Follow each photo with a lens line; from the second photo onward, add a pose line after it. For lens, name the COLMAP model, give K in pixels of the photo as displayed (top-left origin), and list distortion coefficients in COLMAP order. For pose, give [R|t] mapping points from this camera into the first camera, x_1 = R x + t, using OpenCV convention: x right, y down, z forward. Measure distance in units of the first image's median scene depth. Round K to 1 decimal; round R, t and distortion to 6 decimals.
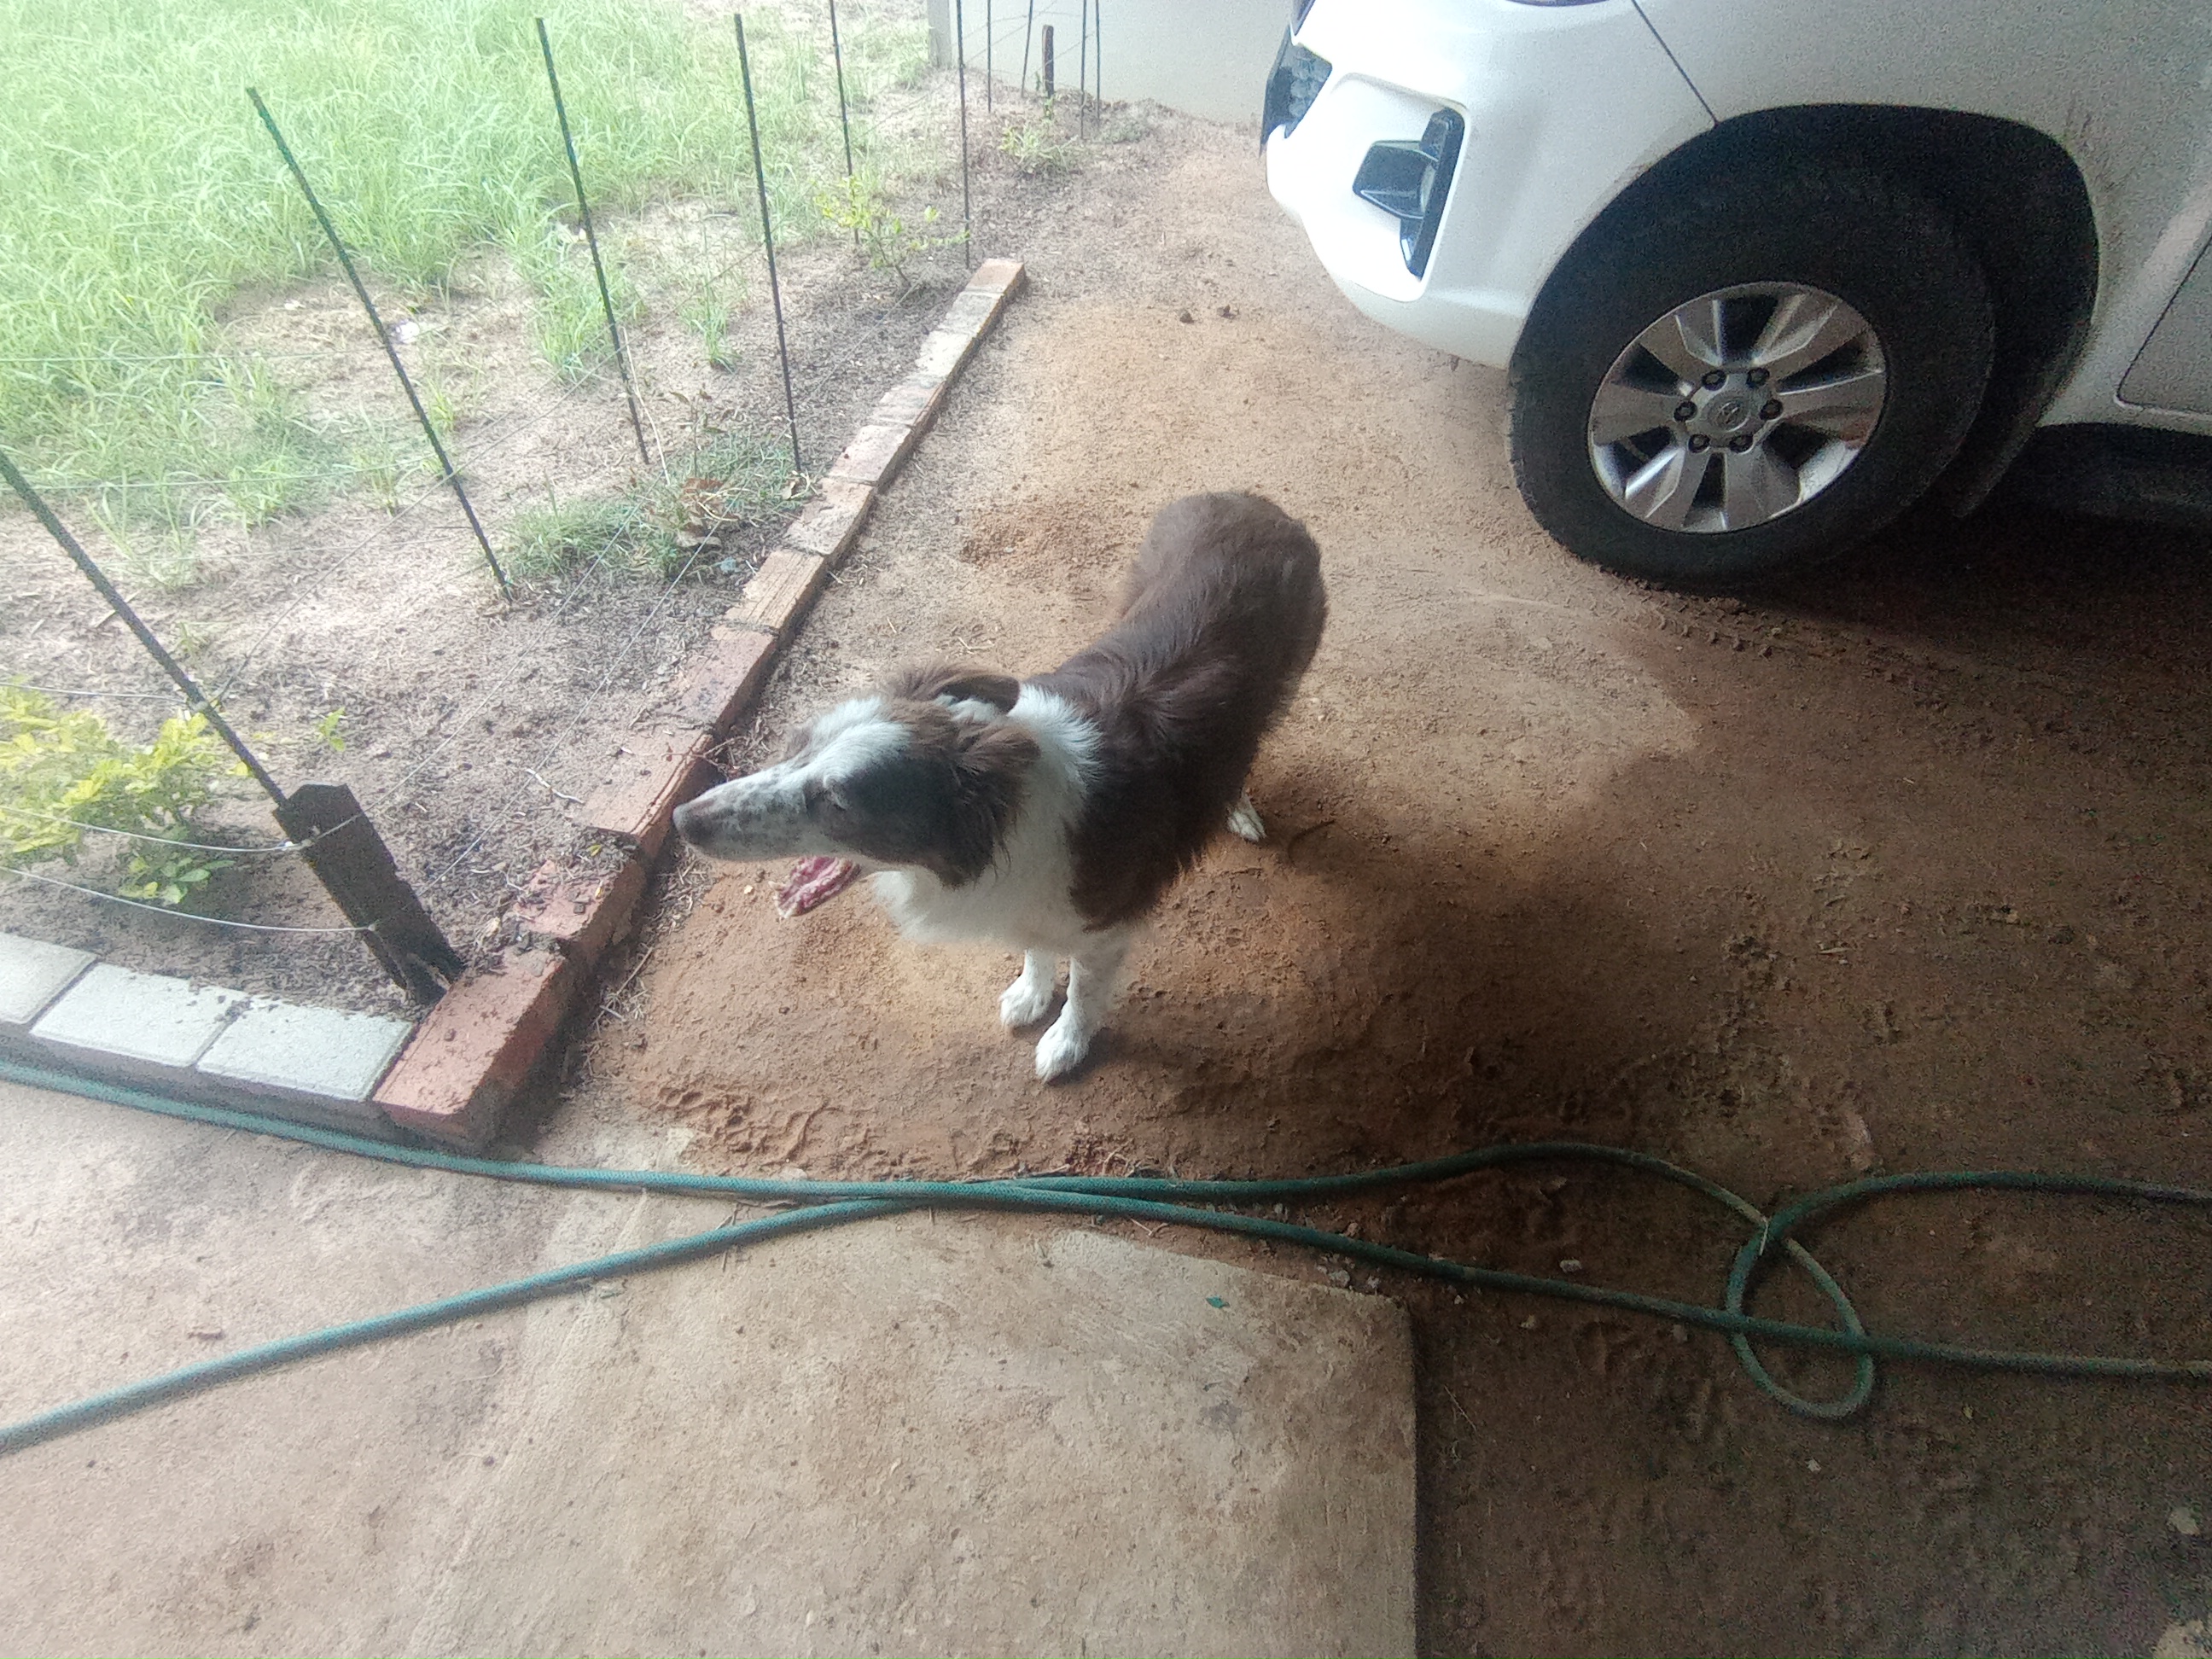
lens RADIAL K [[1054.3, 0, 1109.7], [0, 1054.3, 838.5], [0, 0, 1]] dist [-0.003308, -0.000147]
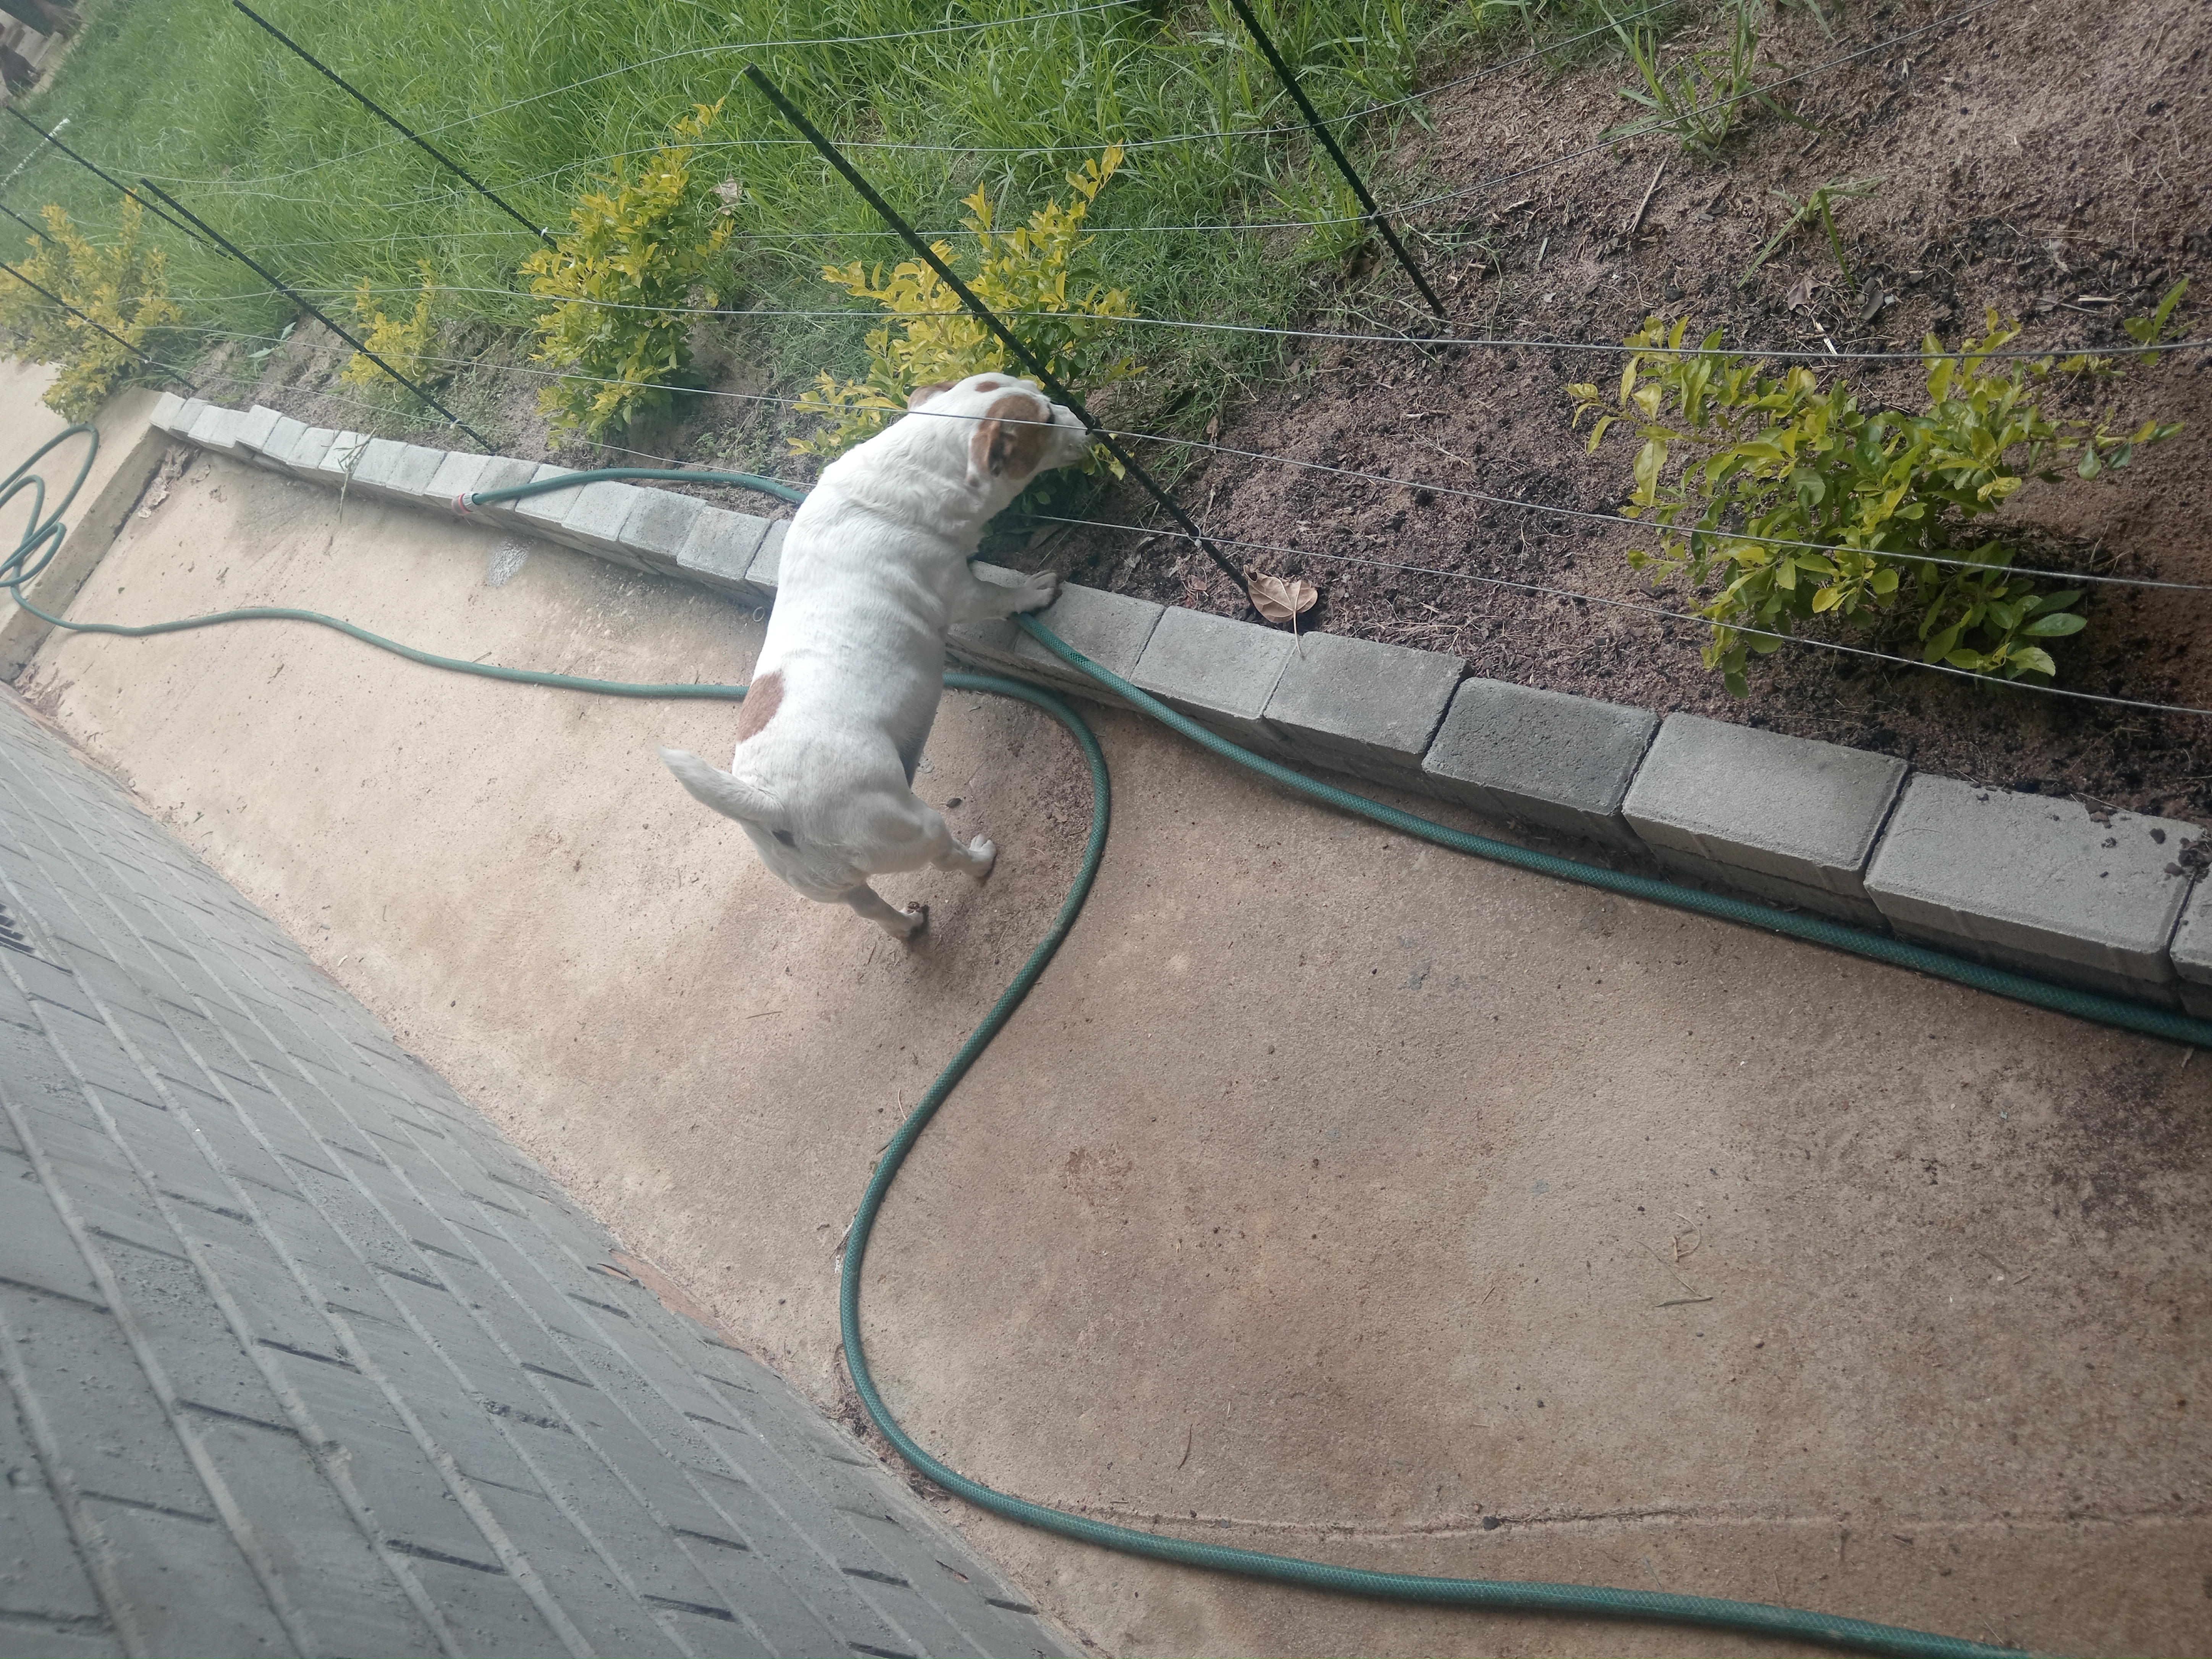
lens RADIAL K [[1696.2, 0, 1110.5], [0, 1696.2, 851.2], [0, 0, 1]] dist [-0.000027, 0.004956]
pose [[0.715523, 0.030404, -0.697928, -0.502044], [0.152457, 0.968175, 0.198478, -0.097323], [0.681751, -0.248419, 0.688116, -0.045494]]
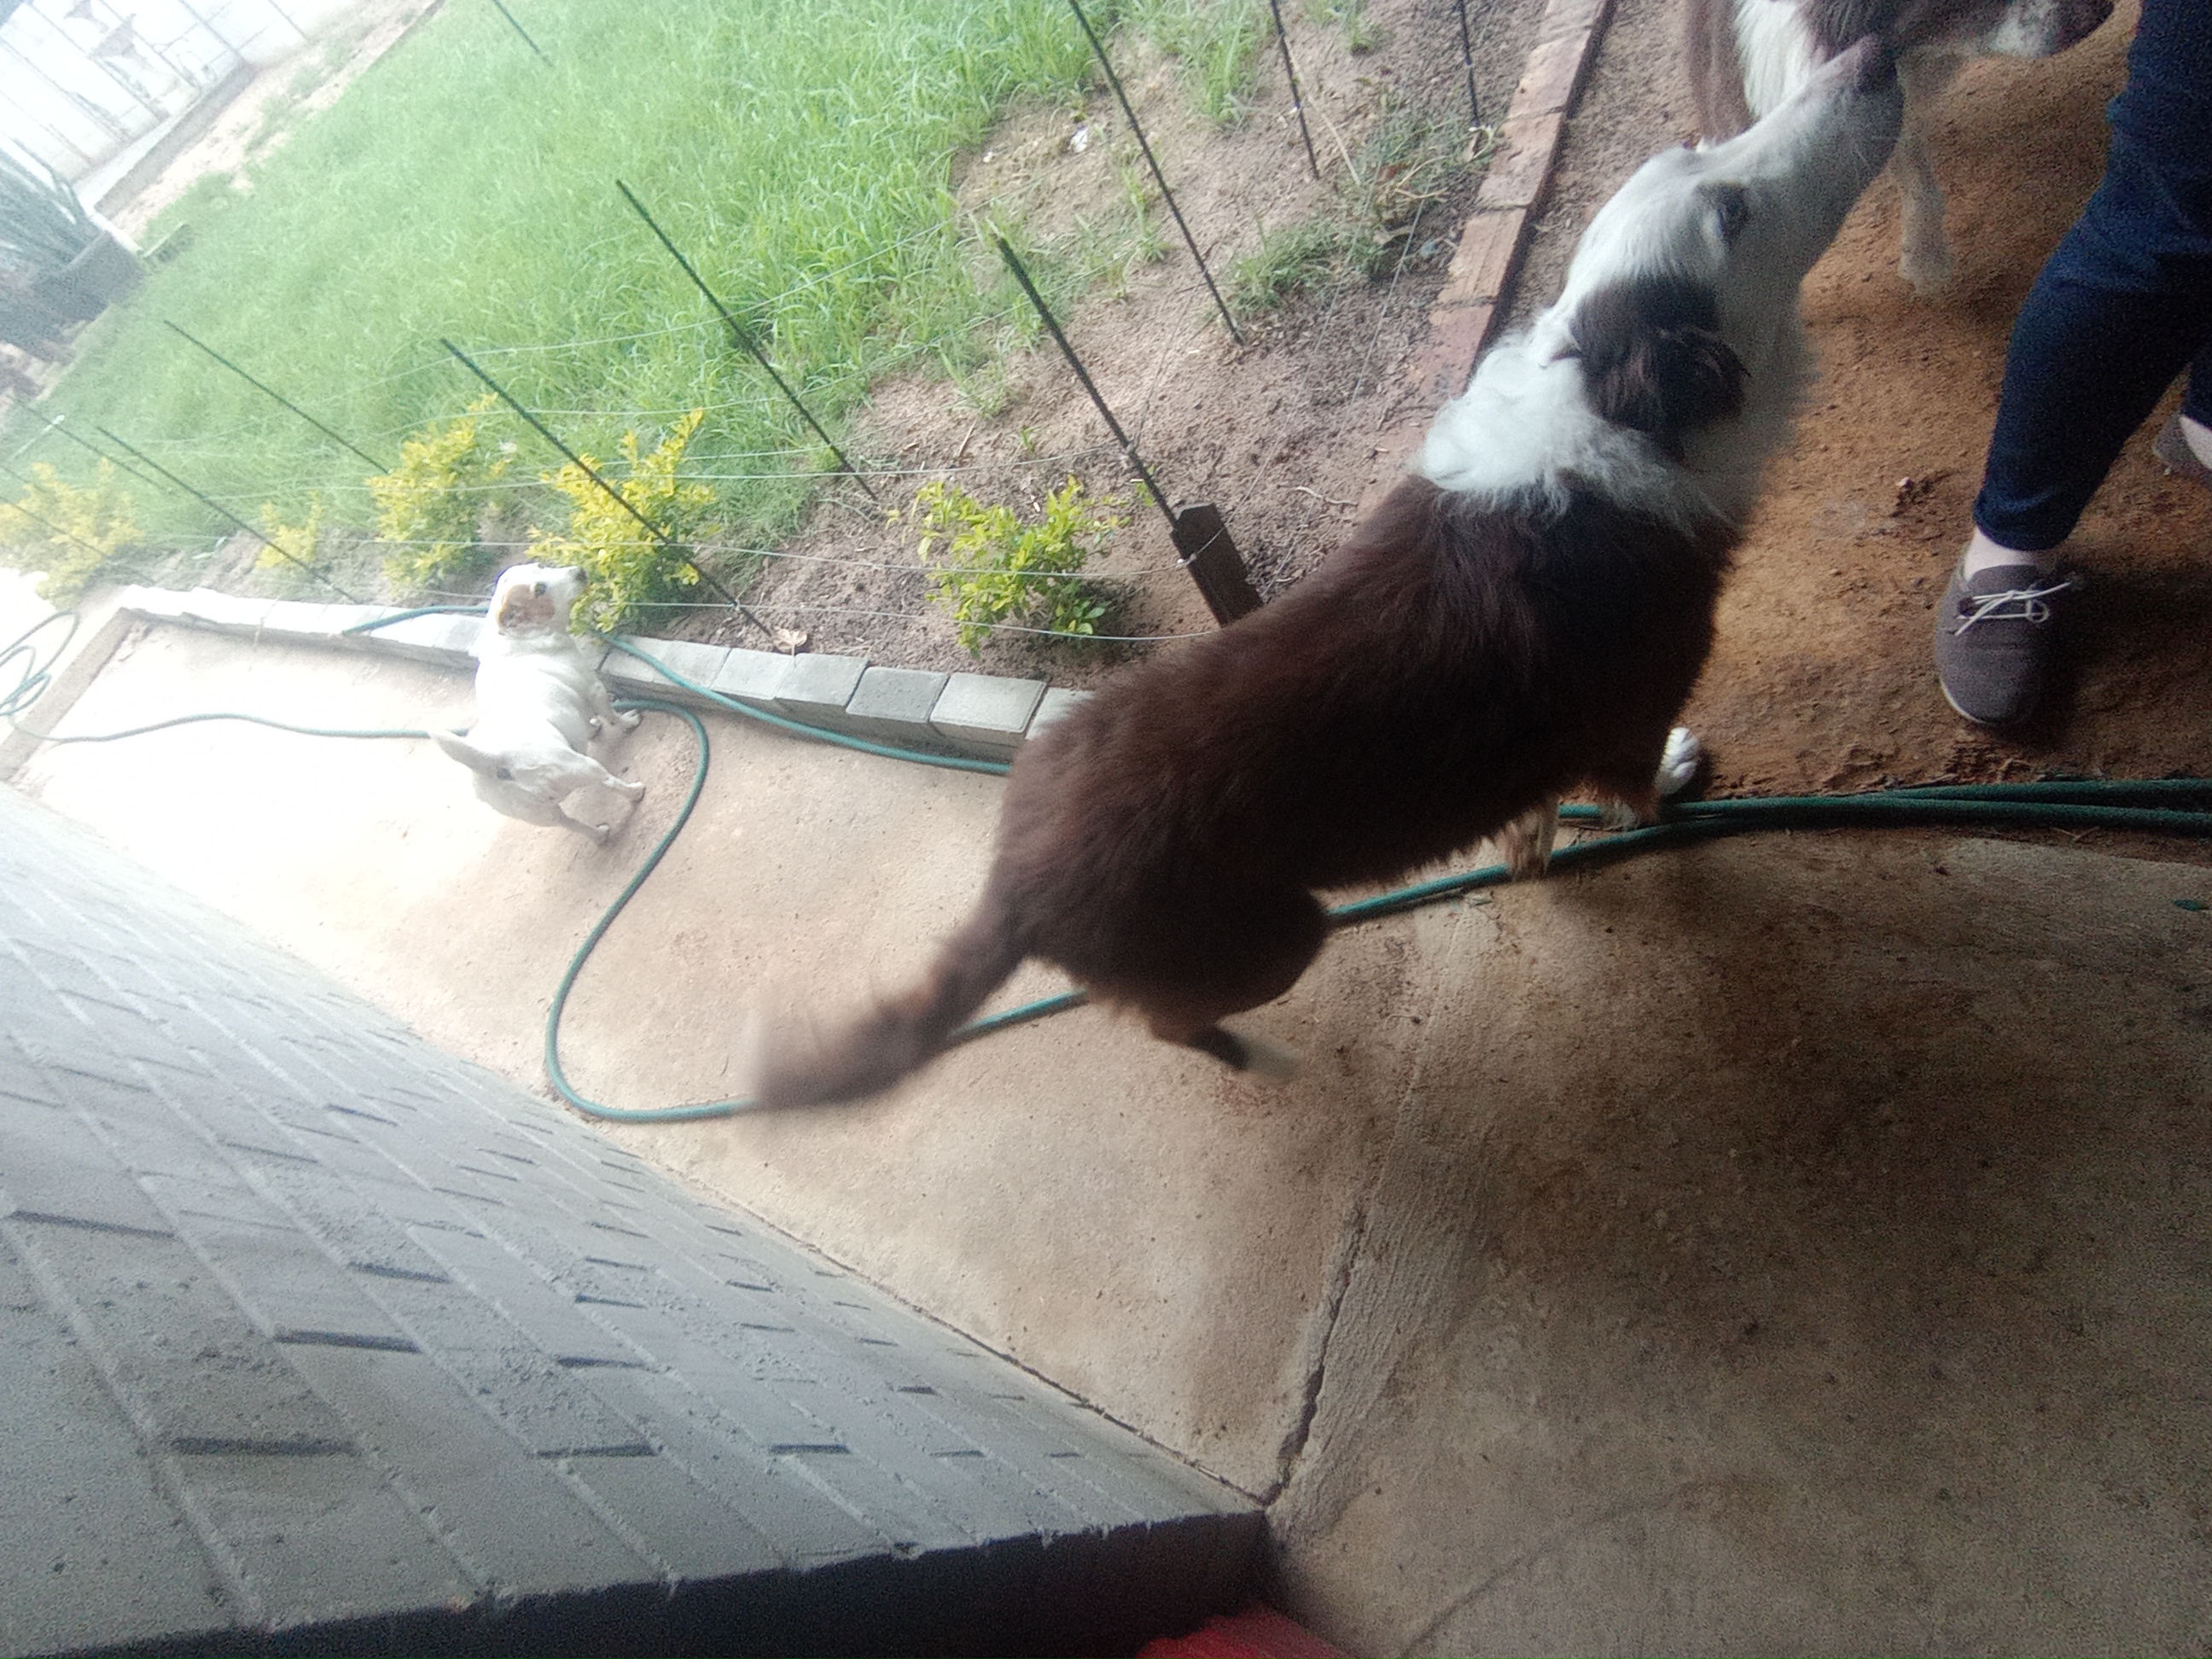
lens RADIAL K [[1054.3, 0, 1109.7], [0, 1054.3, 838.5], [0, 0, 1]] dist [-0.003308, -0.000147]
pose [[0.853216, -0.052320, -0.518928, -0.166644], [0.163327, 0.971715, 0.170569, 0.075368], [0.495326, -0.230287, 0.837628, -0.127220]]
